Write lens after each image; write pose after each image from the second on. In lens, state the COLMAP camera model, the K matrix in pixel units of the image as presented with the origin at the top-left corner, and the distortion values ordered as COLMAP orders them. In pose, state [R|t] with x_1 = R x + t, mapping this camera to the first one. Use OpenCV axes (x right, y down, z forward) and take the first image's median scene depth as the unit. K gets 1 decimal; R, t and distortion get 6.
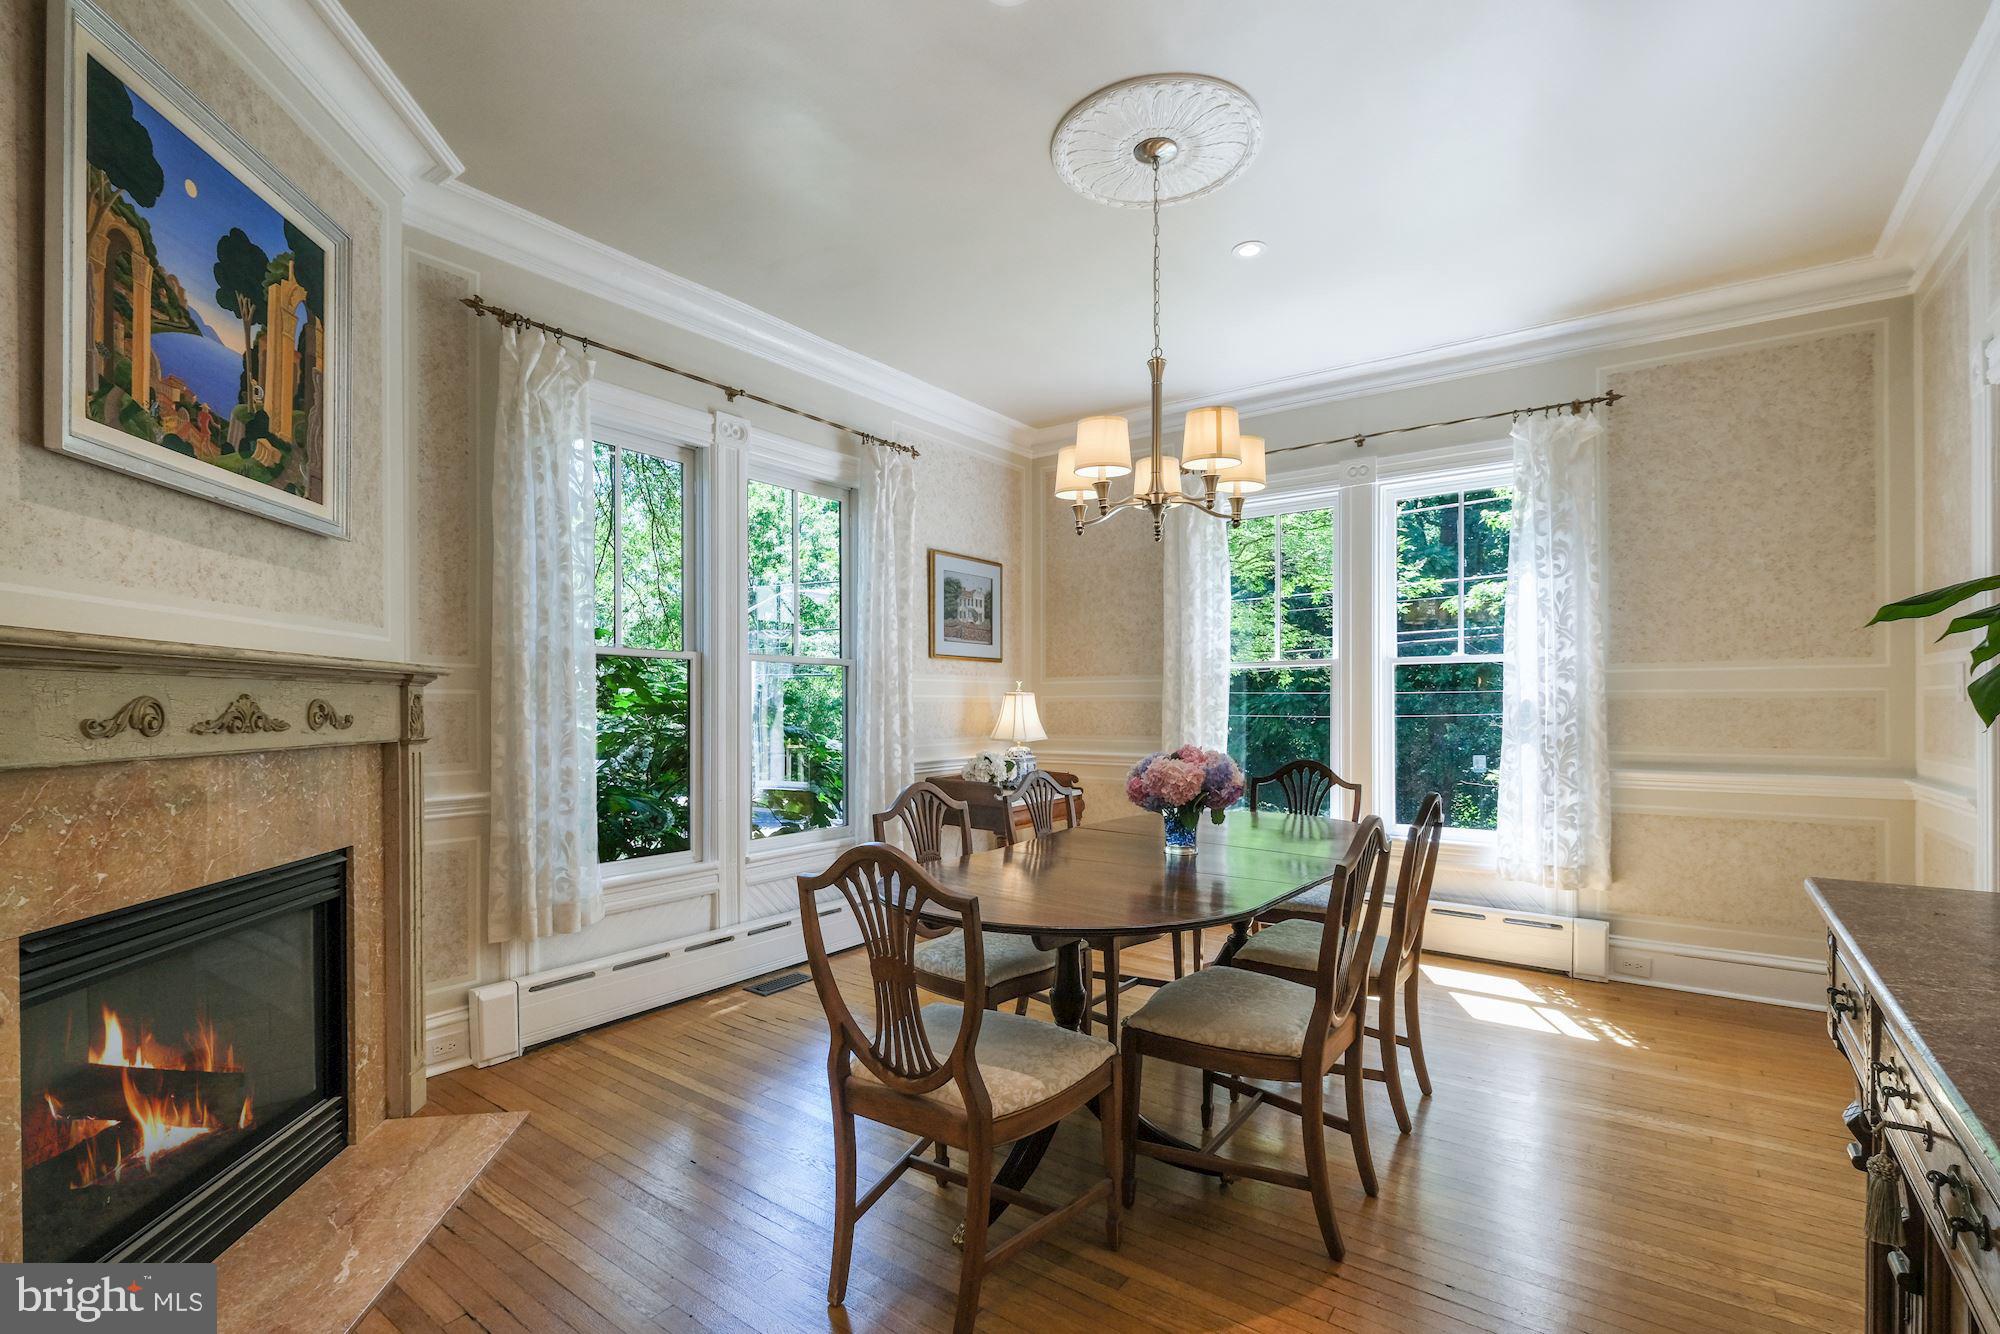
lens RADIAL K [[885.9, 0, 997.3], [0, 885.9, 706.6], [0, 0, 1]] dist [-0.000398, -0.000567]
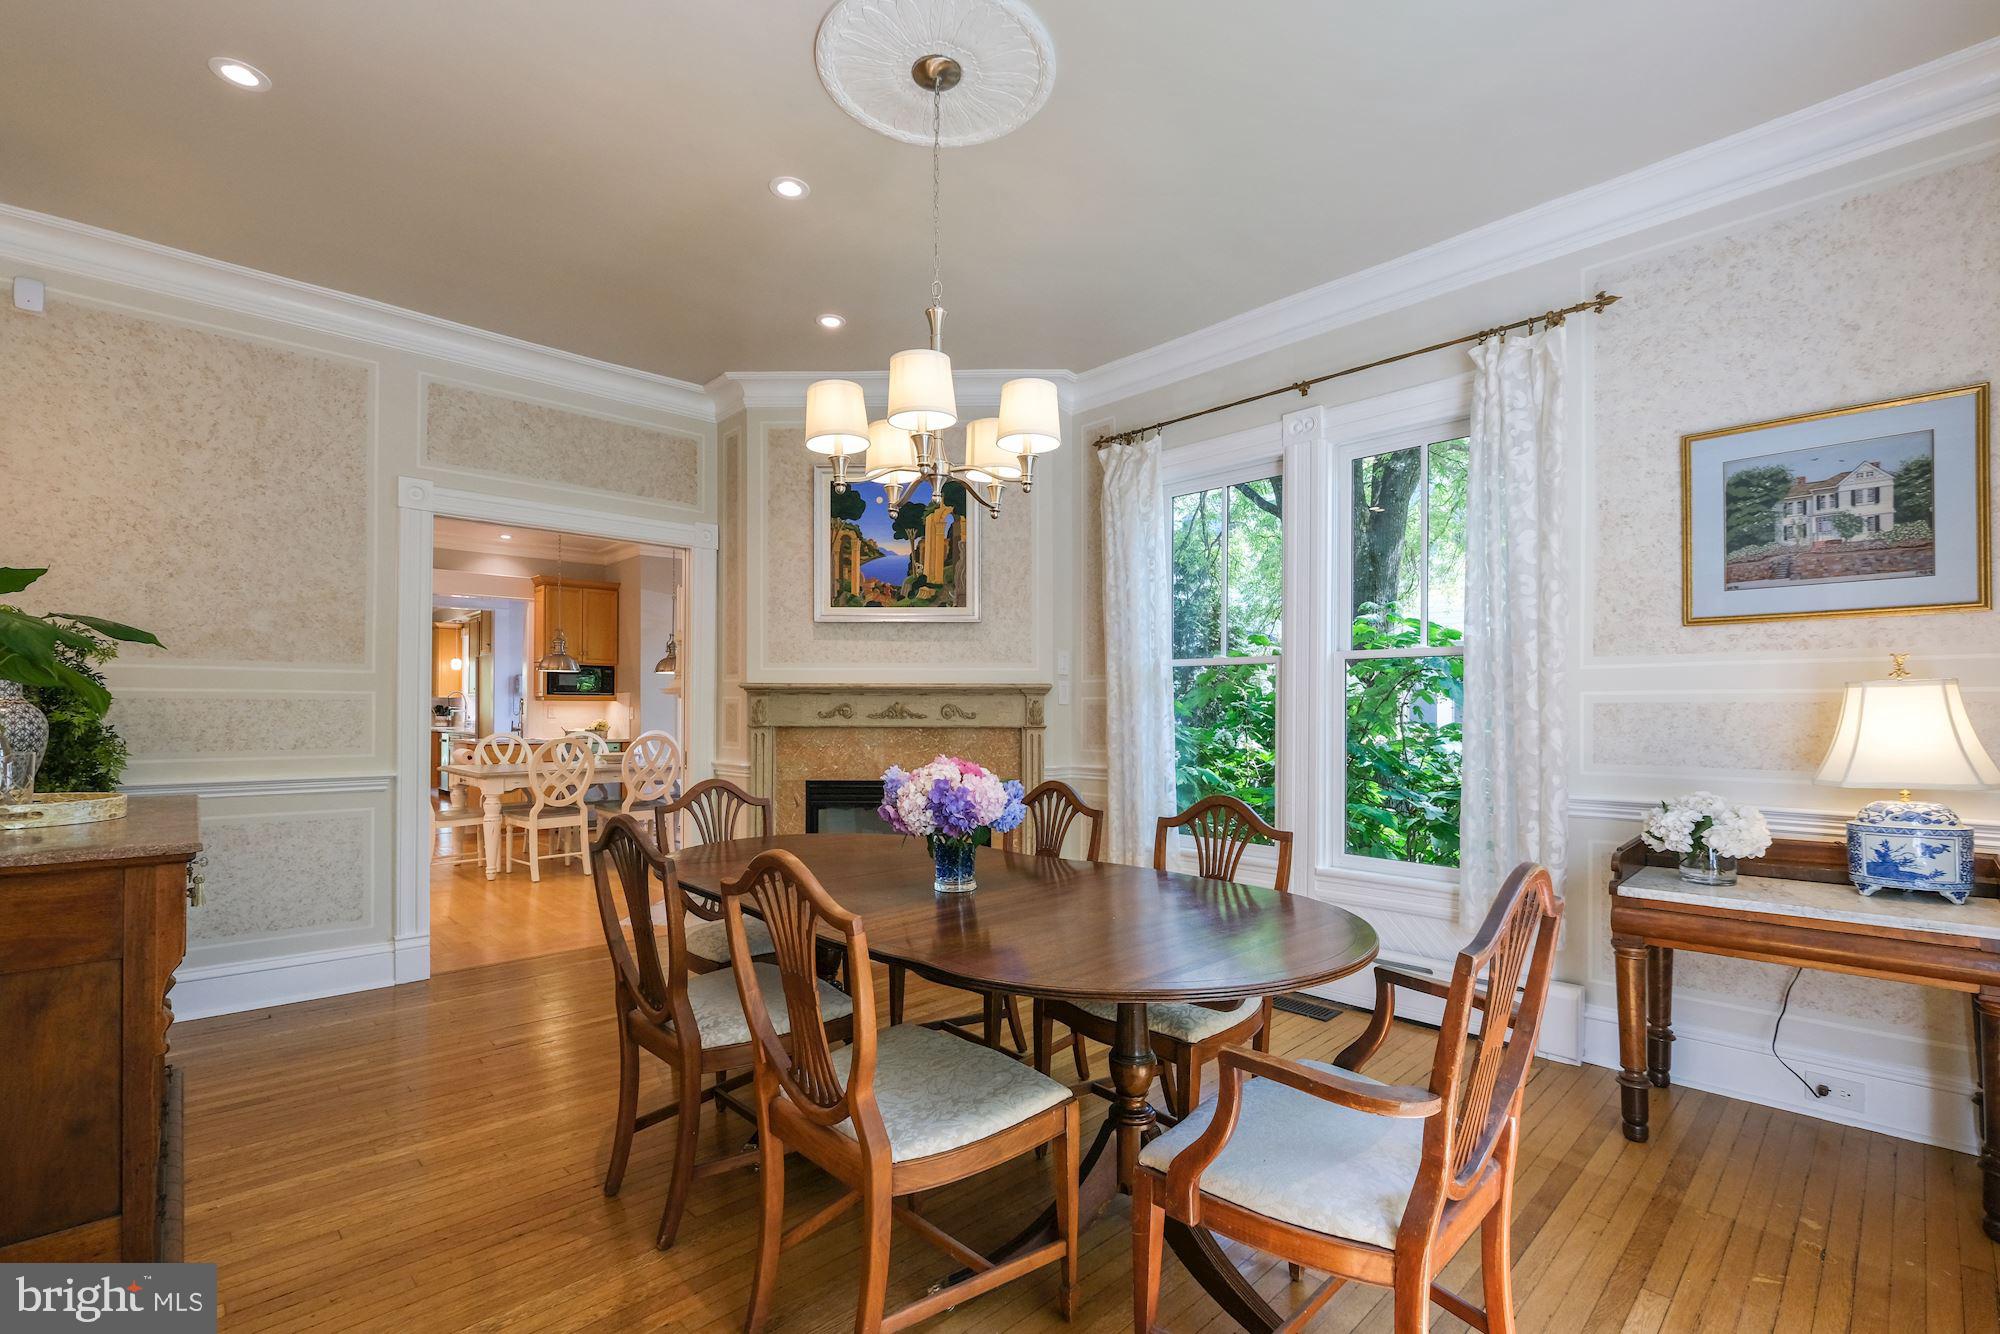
lens RADIAL K [[885.9, 0, 991.3], [0, 885.9, 698.9], [0, 0, 1]] dist [-0.000398, -0.000567]
pose [[-0.162160, -0.010748, -0.986706, 1.382737], [-0.003322, 0.999941, -0.010346, 0.000840], [0.986759, 0.001600, -0.162186, 1.584143]]
